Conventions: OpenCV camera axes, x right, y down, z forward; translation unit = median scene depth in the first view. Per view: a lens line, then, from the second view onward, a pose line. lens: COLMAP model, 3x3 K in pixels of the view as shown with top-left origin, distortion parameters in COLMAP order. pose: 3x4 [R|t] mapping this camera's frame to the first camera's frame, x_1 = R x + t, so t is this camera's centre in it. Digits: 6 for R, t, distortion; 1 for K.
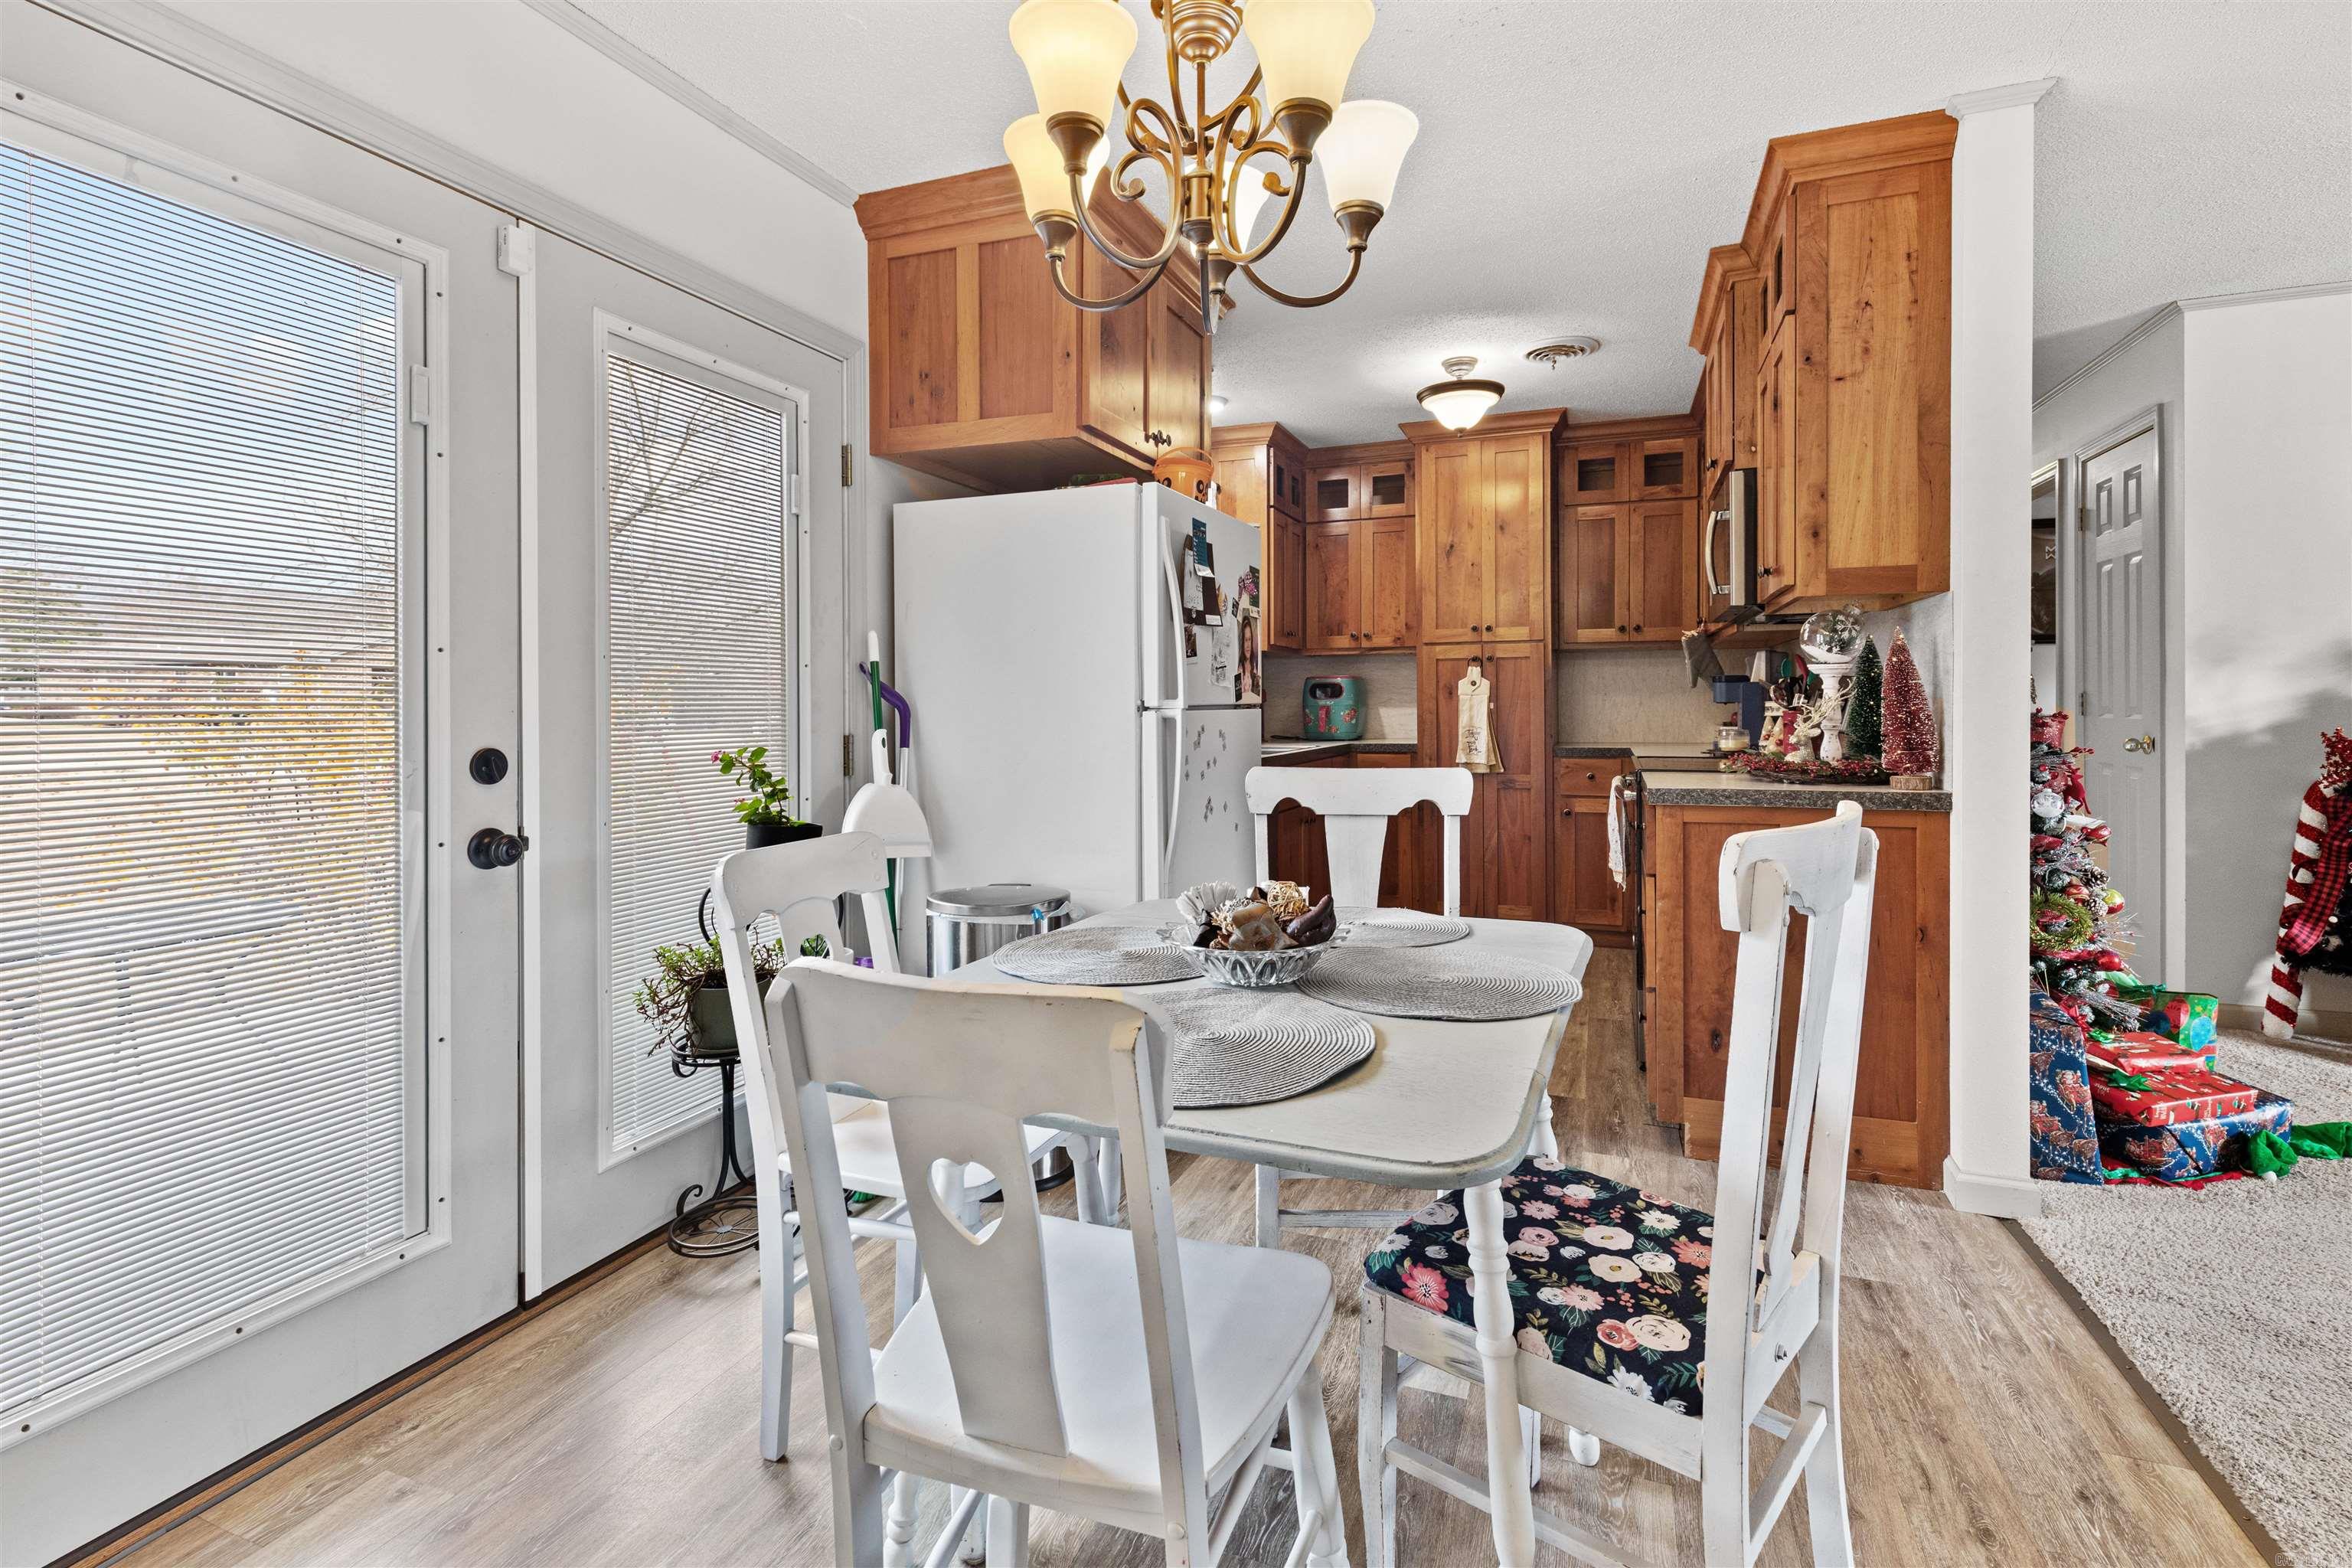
lens RADIAL K [[1081.5, 0, 1181.7], [0, 1081.5, 712.0], [0, 0, 1]] dist [0.001702, 0.000415]
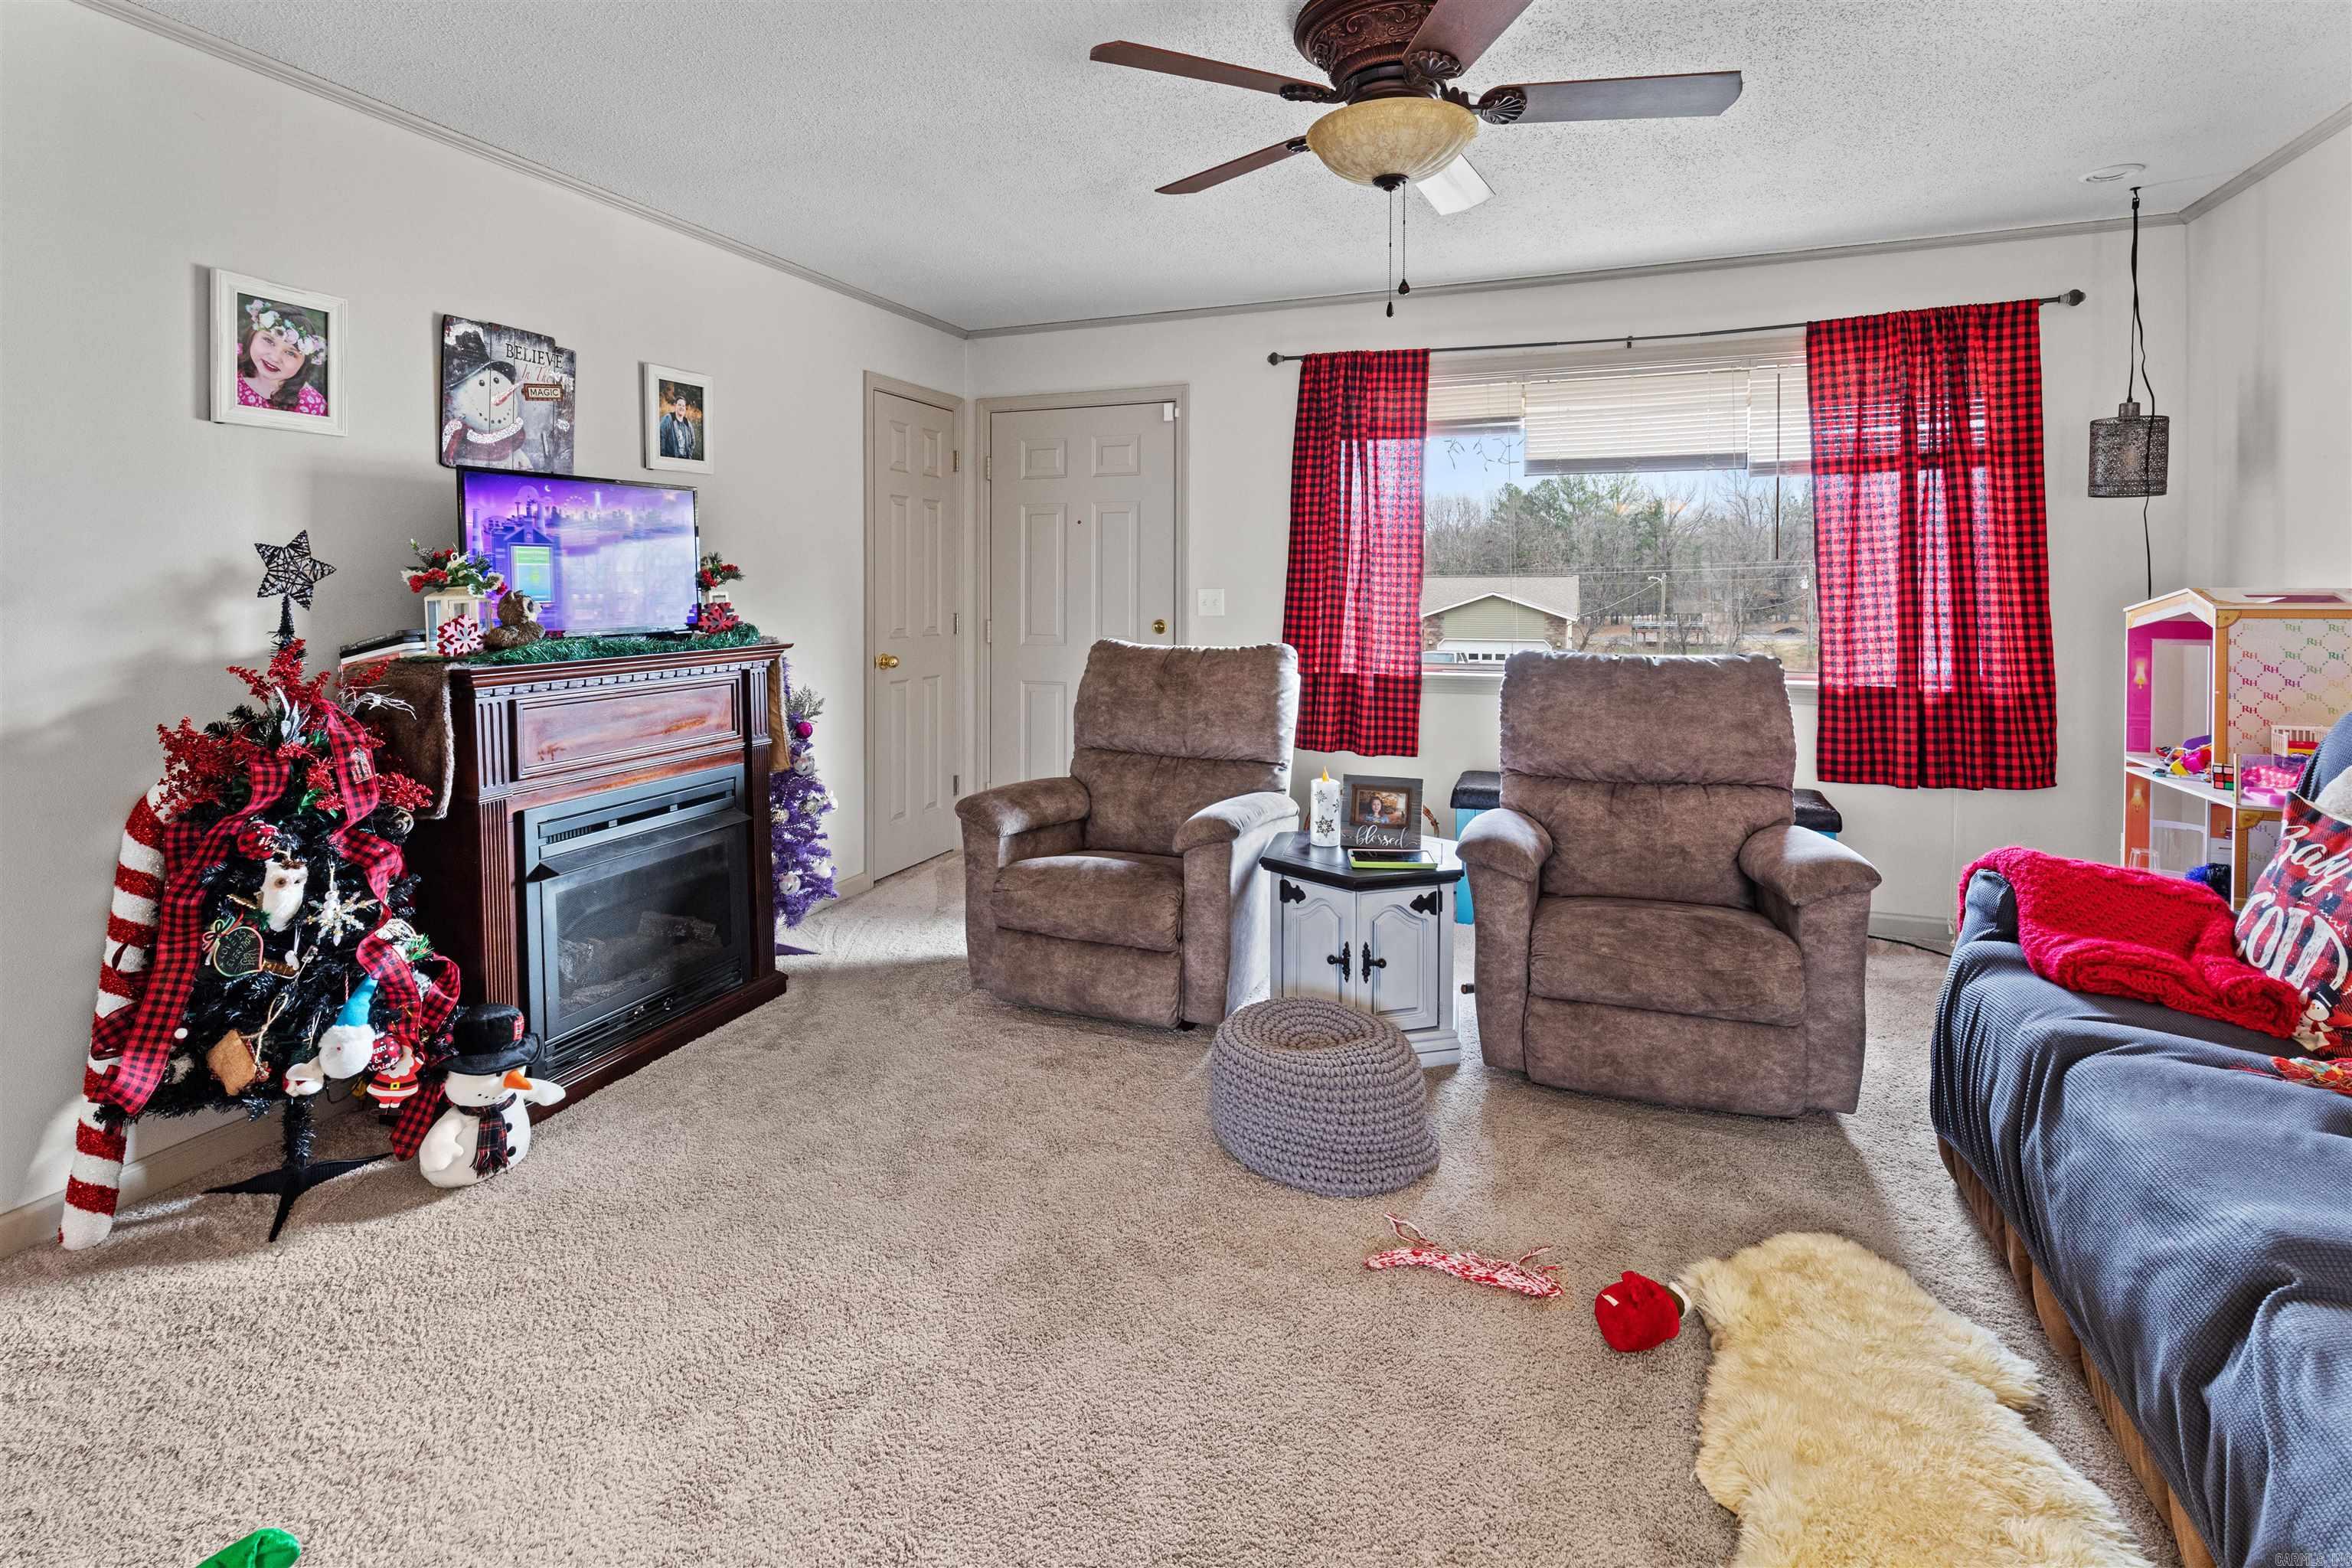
lens RADIAL K [[1133.3, 0, 1174.9], [0, 1133.3, 589.9], [0, 0, 1]] dist [0.001497, 0.001477]
pose [[-0.013426, 0.004612, 0.999899, 0.390491], [0.008692, 0.999952, -0.004496, -0.049695], [-0.999872, 0.008631, -0.013466, 0.422832]]
